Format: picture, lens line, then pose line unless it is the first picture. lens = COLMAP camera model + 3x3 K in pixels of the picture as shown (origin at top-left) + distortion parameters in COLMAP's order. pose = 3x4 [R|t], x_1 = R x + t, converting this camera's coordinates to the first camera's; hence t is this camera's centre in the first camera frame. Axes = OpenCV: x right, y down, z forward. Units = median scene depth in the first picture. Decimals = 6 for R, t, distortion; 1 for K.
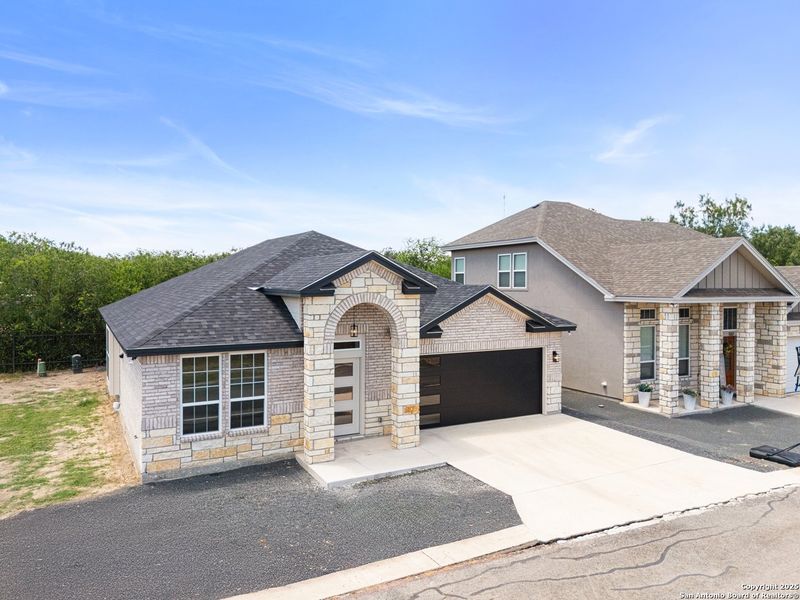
lens RADIAL K [[587.6, 0, 404.7], [0, 587.6, 292.6], [0, 0, 1]] dist [0.062454, -0.038767]
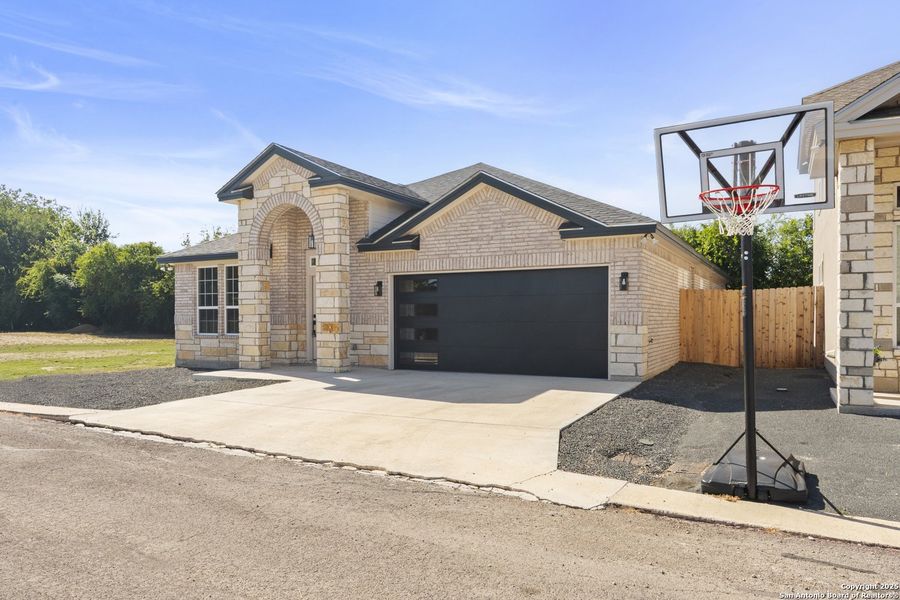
lens RADIAL K [[613.8, 0, 453.2], [0, 613.8, 324.0], [0, 0, 1]] dist [-0.006995, -0.003928]
pose [[0.549838, 0.008236, -0.835231, 0.848944], [-0.011901, 0.999927, 0.002026, 0.192315], [0.835186, 0.008826, 0.549896, 0.675402]]
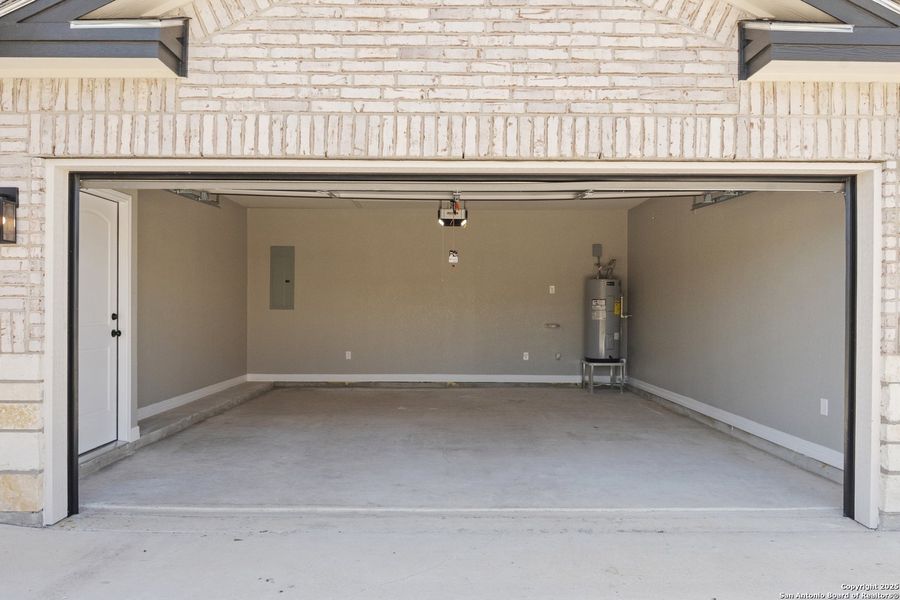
lens RADIAL K [[613.8, 0, 454.3], [0, 613.8, 311.6], [0, 0, 1]] dist [-0.006995, -0.003928]
pose [[0.879119, 0.003789, -0.476588, 0.271751], [-0.013627, 0.999759, -0.017188, 0.181384], [0.476408, 0.021604, 0.878959, 0.971040]]
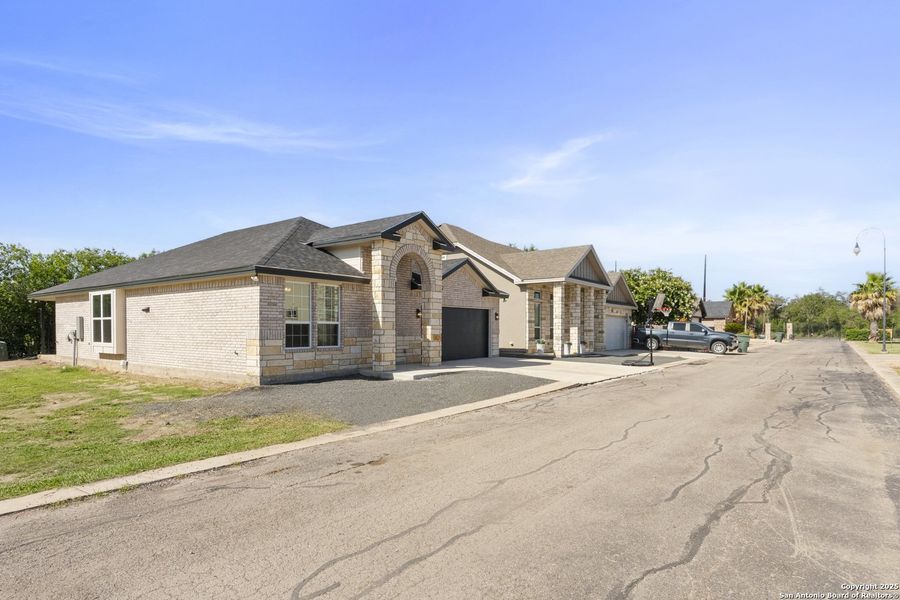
lens RADIAL K [[499.5, 0, 448.7], [0, 499.5, 330.5], [0, 0, 1]] dist [-0.012179, -0.000469]
pose [[0.906295, -0.002460, 0.422638, -0.450425], [0.009247, 0.999859, -0.014011, 0.200958], [-0.422544, 0.016606, 0.906190, -0.039202]]
